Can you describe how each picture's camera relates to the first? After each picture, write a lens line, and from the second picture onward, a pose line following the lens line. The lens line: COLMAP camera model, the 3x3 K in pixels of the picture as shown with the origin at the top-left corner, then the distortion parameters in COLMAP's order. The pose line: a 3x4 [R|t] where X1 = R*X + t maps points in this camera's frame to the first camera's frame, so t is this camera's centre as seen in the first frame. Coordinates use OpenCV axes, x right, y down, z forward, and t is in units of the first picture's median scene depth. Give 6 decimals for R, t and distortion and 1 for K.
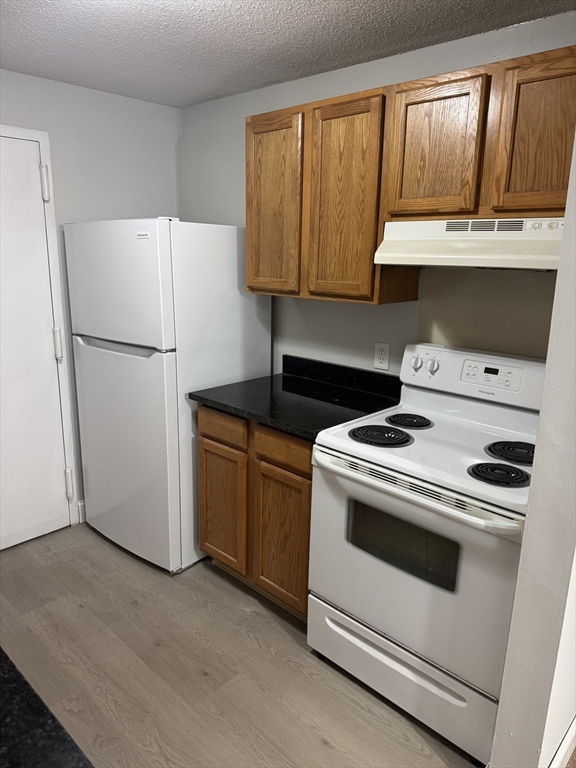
lens RADIAL K [[533.1, 0, 282.8], [0, 533.1, 387.9], [0, 0, 1]] dist [0.082167, -0.126475]
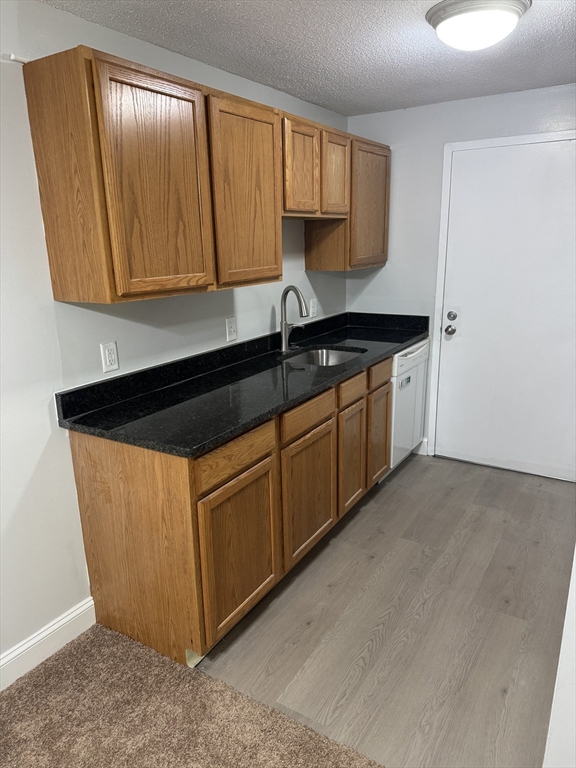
lens RADIAL K [[533.1, 0, 282.8], [0, 533.1, 387.9], [0, 0, 1]] dist [0.082167, -0.126475]
pose [[0.193953, 0.241677, -0.950776, 0.659713], [-0.206487, 0.957525, 0.201270, -0.037847], [0.959034, 0.157286, 0.235617, 0.169381]]
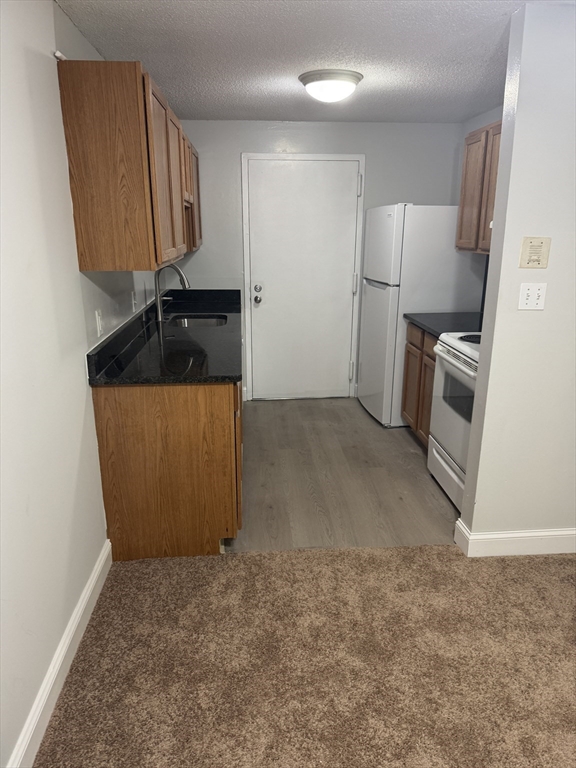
lens RADIAL K [[533.1, 0, 282.8], [0, 533.1, 387.9], [0, 0, 1]] dist [0.082167, -0.126475]
pose [[0.739758, 0.175214, -0.649660, 0.673655], [-0.147496, 0.984245, 0.097501, 0.132520], [0.656508, 0.023695, 0.753946, -0.474457]]
